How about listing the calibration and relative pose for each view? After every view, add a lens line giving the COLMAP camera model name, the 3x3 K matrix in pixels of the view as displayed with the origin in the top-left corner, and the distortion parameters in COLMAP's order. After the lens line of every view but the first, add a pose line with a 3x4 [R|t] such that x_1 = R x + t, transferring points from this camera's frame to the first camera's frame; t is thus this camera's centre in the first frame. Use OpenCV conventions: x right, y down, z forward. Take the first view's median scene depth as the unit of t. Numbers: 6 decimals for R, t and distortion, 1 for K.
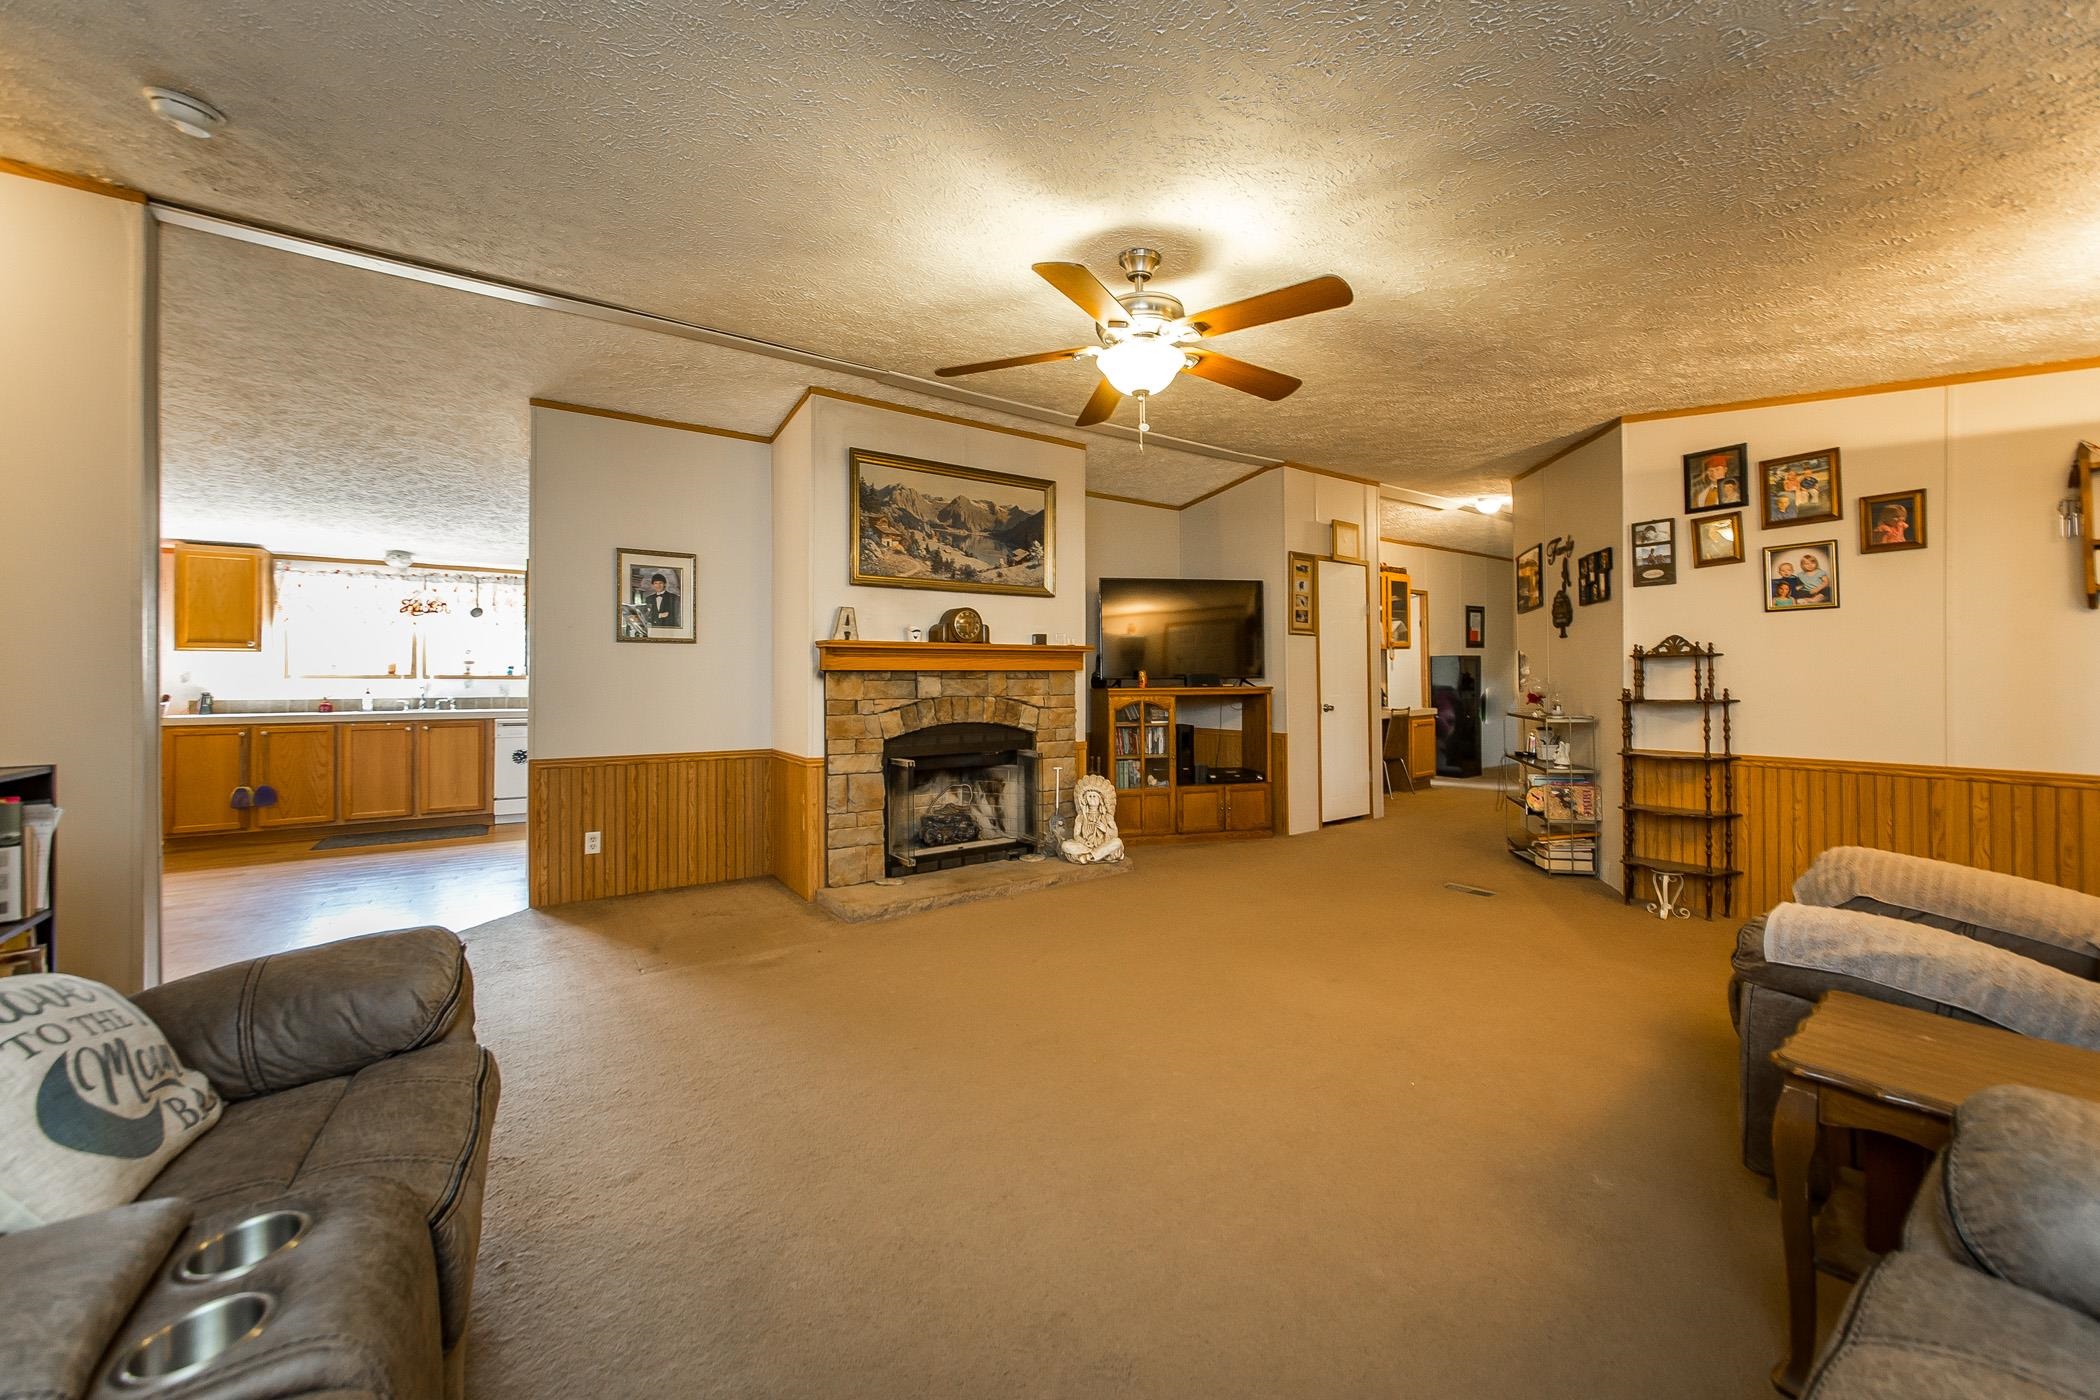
lens RADIAL K [[755.5, 0, 1041.3], [0, 755.5, 665.0], [0, 0, 1]] dist [0.000946, -0.000262]
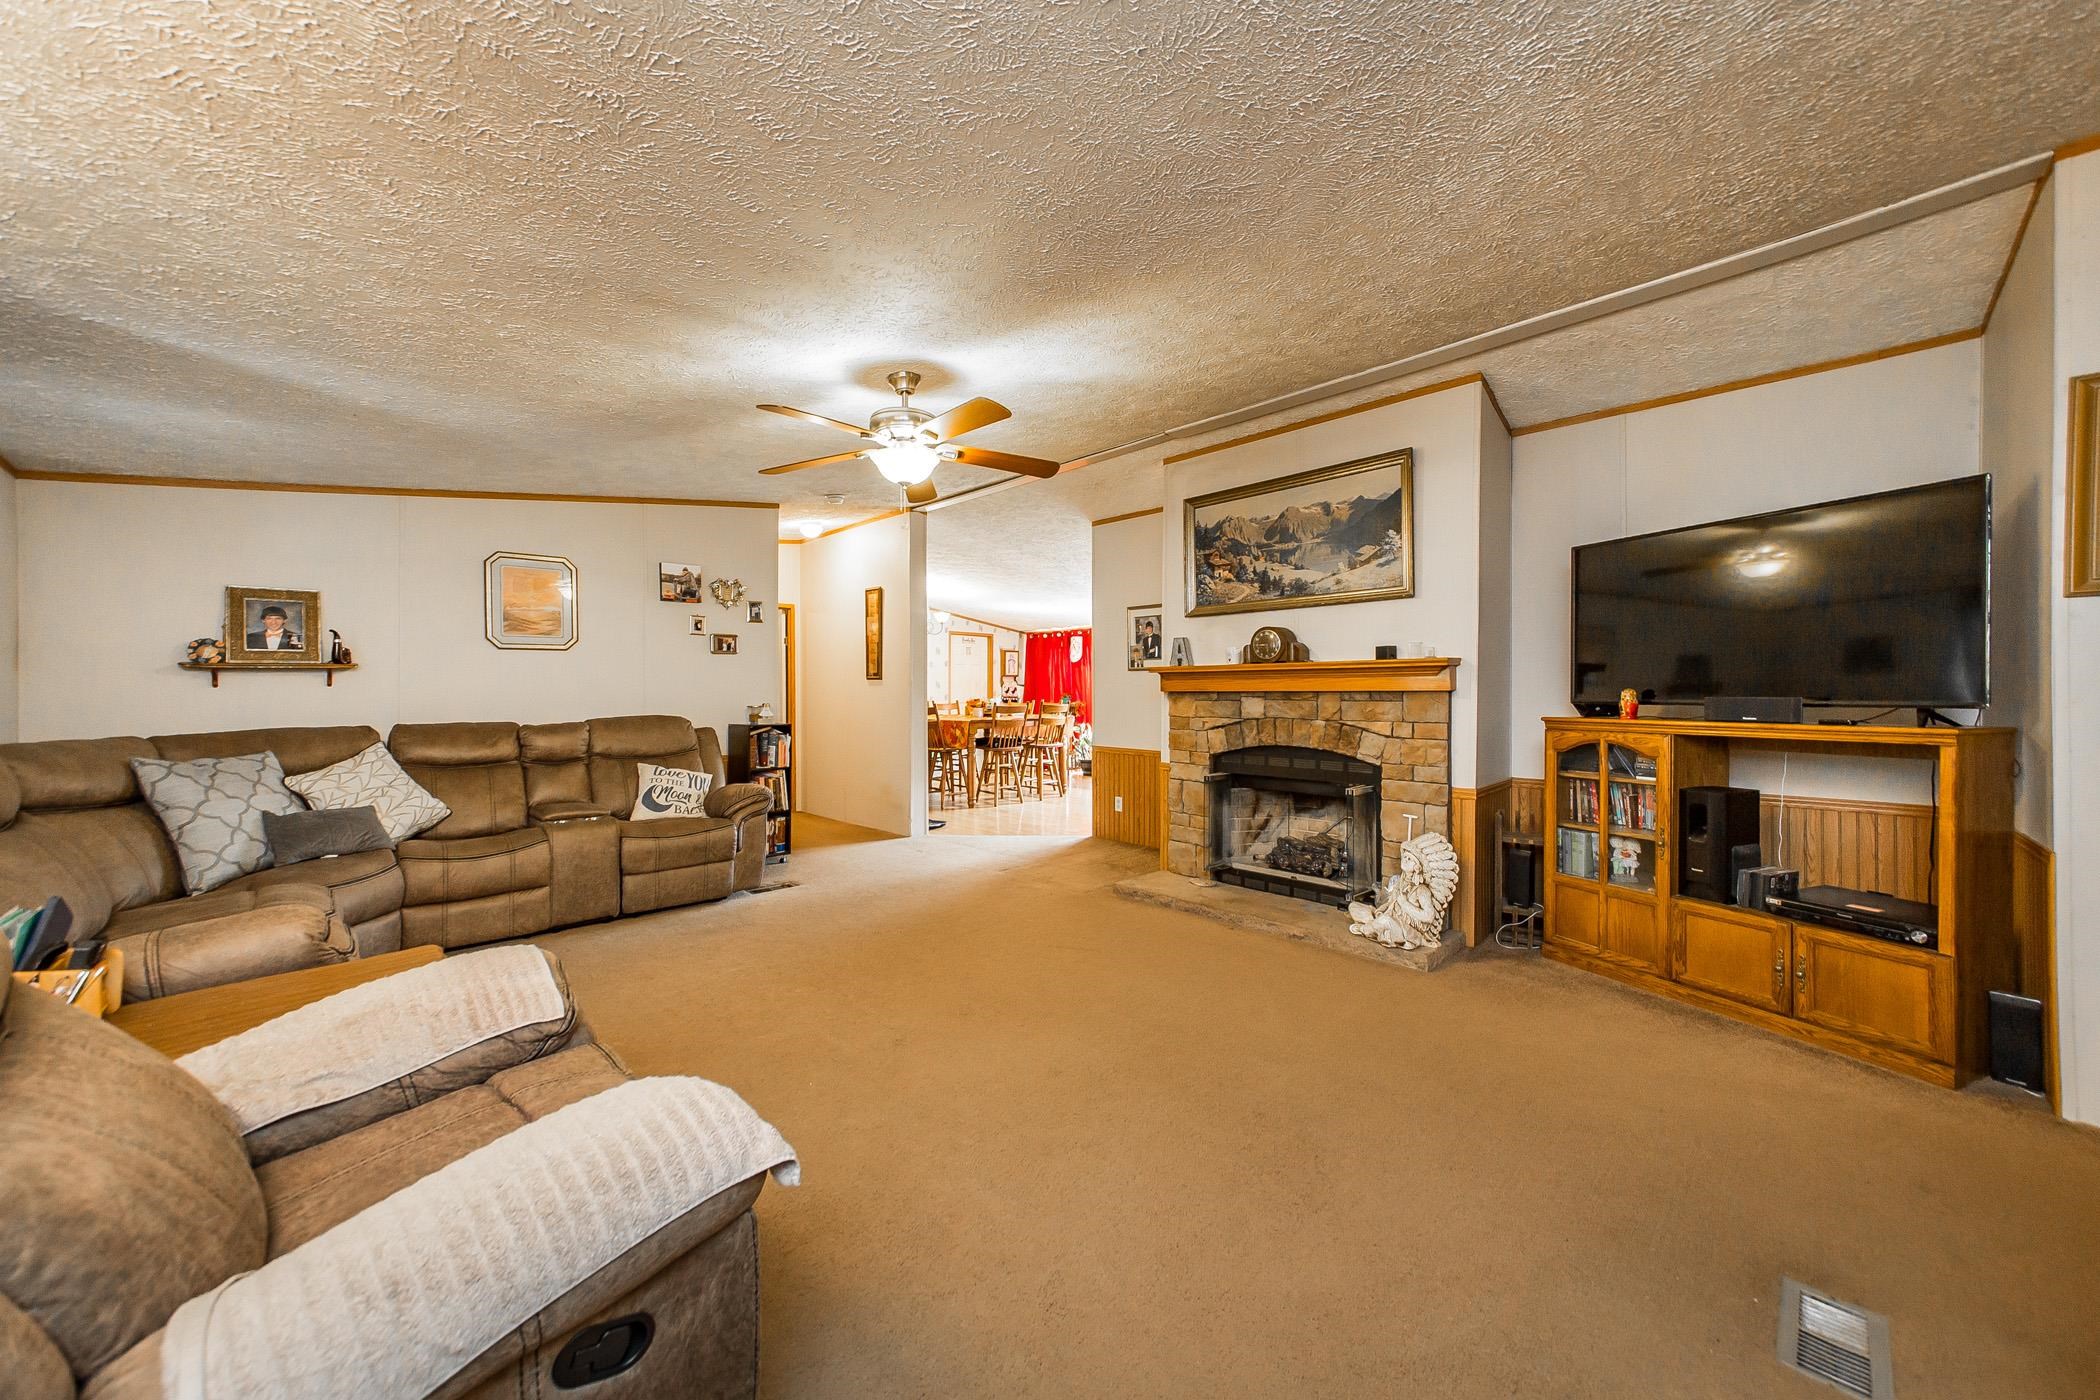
lens RADIAL K [[755.5, 0, 1043.2], [0, 755.5, 687.4], [0, 0, 1]] dist [0.000946, -0.000262]
pose [[0.170794, 0.000100, -0.985307, 0.786007], [0.016638, 0.999857, 0.002985, -0.005403], [0.985166, -0.016903, 0.170768, 0.534980]]
